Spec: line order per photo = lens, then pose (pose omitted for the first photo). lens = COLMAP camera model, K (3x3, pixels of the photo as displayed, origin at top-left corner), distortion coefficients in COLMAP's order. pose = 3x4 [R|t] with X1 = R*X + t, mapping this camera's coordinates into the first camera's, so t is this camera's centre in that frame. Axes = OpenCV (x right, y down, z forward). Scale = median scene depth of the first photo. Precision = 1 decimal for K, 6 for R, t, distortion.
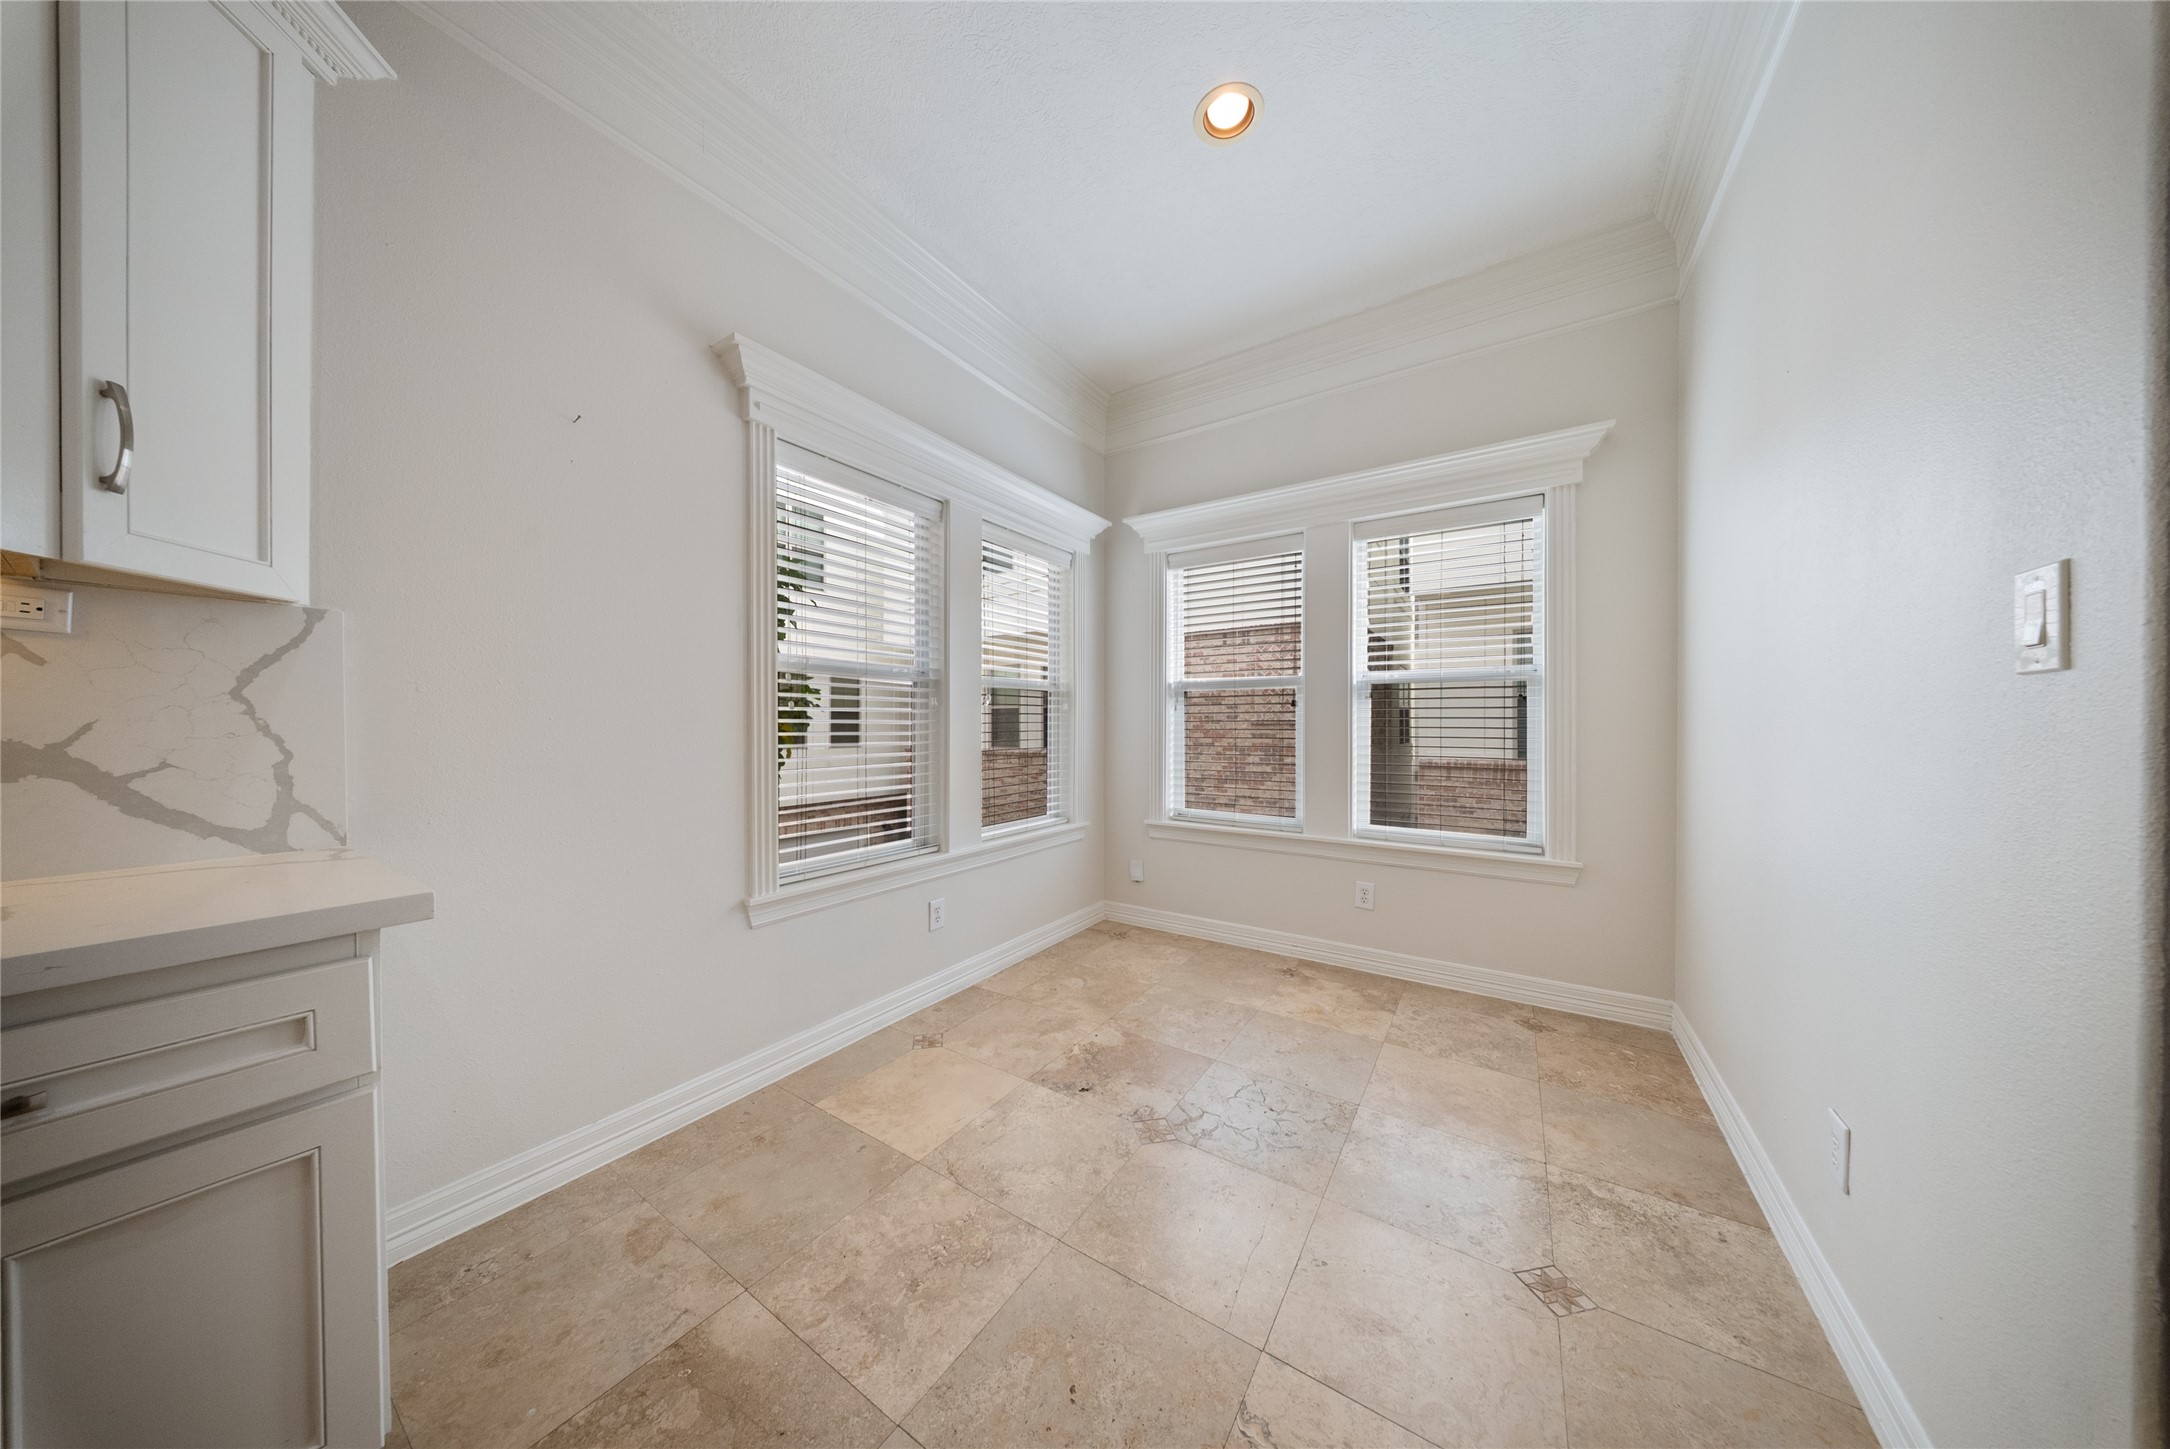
lens RADIAL K [[643.0, 0, 1088.3], [0, 643.0, 724.1], [0, 0, 1]] dist [0.002659, -0.000197]
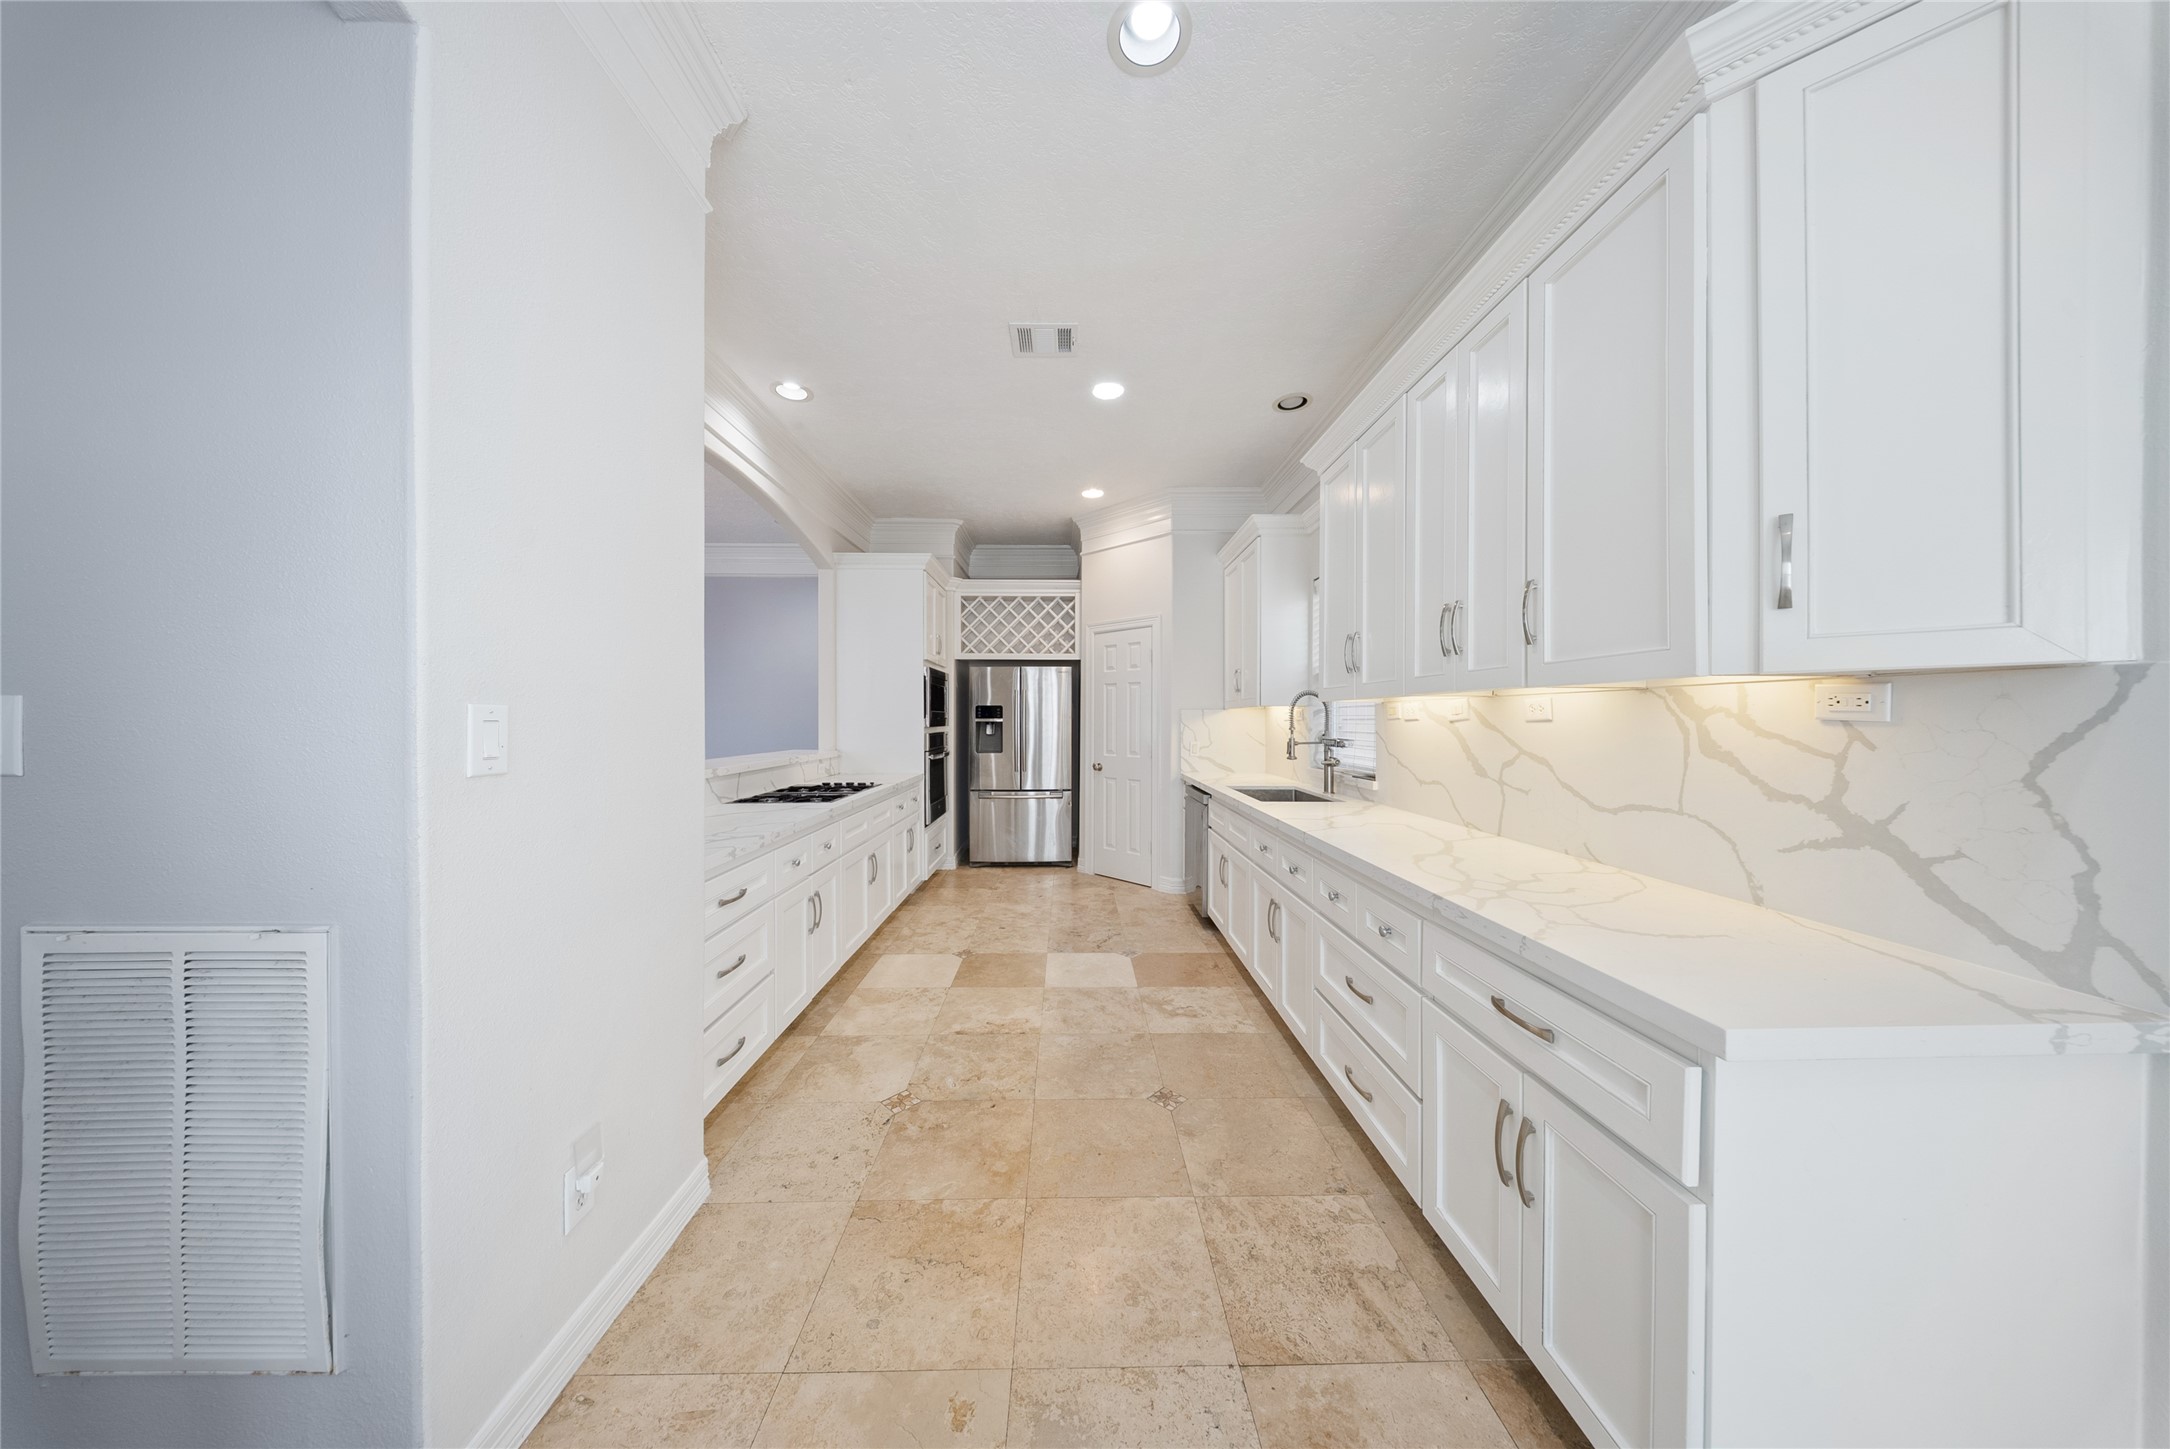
lens RADIAL K [[643.0, 0, 1091.6], [0, 643.0, 720.6], [0, 0, 1]] dist [0.002659, -0.000197]
pose [[-0.810677, -0.003552, -0.585482, 0.145403], [-0.006317, 0.999976, 0.002680, -0.118916], [0.585459, 0.005871, -0.810681, 0.957348]]
